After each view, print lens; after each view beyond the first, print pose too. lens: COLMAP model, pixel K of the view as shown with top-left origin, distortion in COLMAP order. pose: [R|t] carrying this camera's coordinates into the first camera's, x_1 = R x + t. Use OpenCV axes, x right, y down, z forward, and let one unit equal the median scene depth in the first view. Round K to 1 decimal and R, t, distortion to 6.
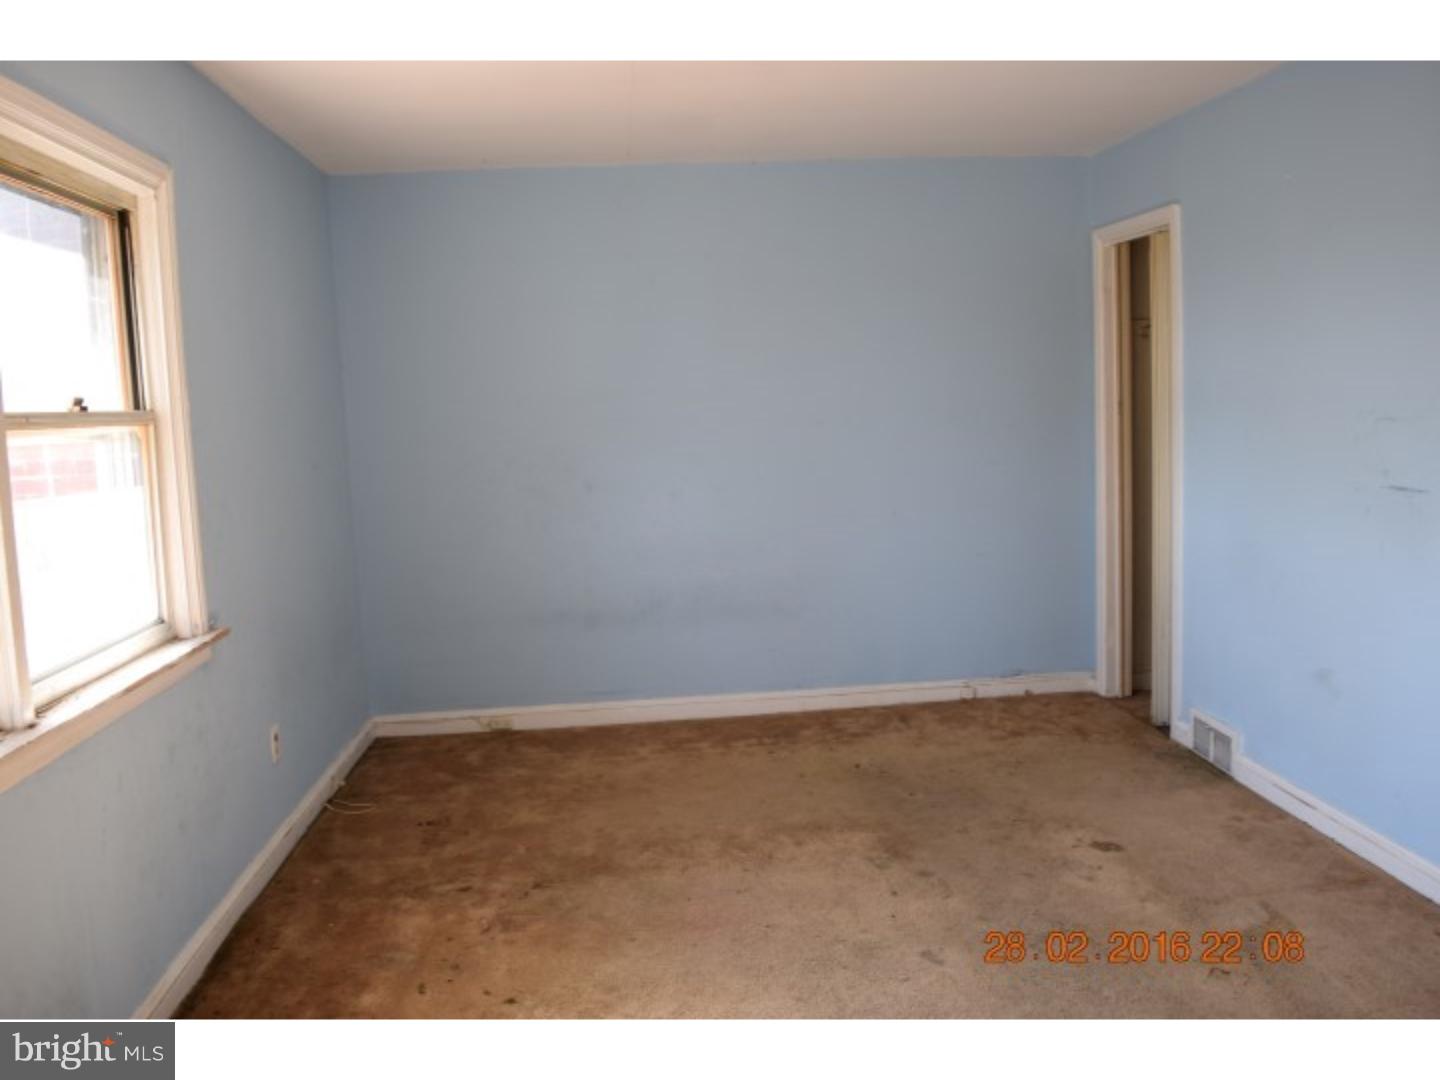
lens RADIAL K [[1144.8, 0, 723.0], [0, 1144.8, 539.9], [0, 0, 1]] dist [-0.073518, -0.006942]
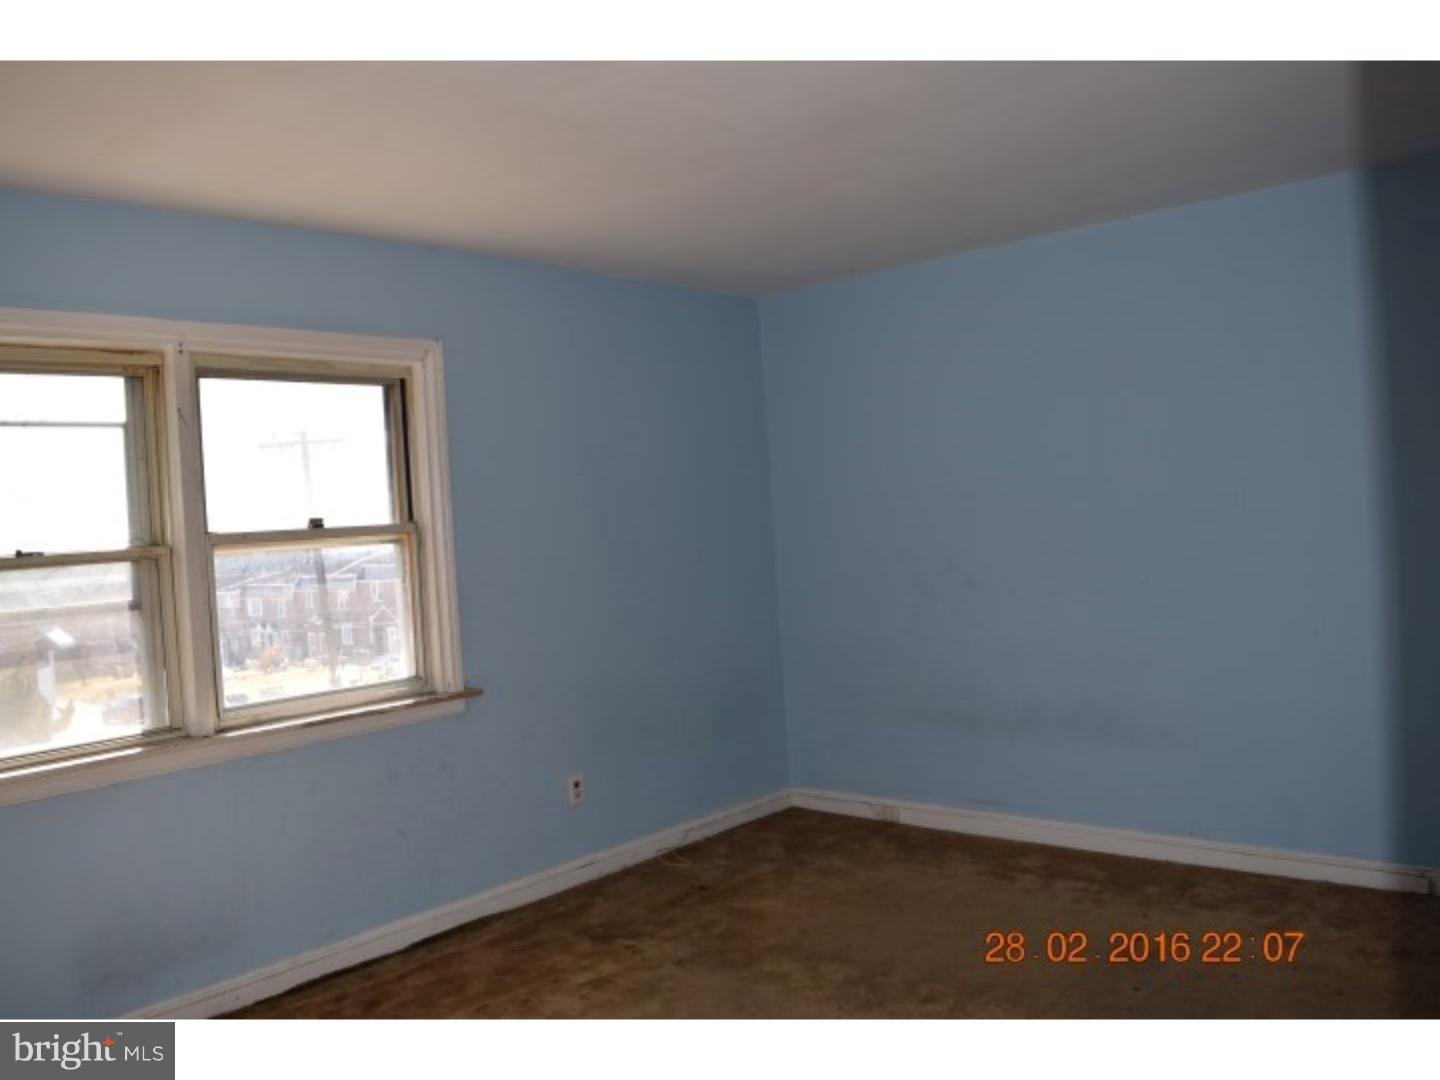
lens RADIAL K [[1144.8, 0, 719.8], [0, 1144.8, 537.7], [0, 0, 1]] dist [-0.073518, -0.006942]
pose [[0.671291, 0.006453, -0.741165, 0.556405], [-0.050213, 0.998061, -0.036790, -0.047585], [0.739491, 0.061913, 0.670314, 0.249398]]
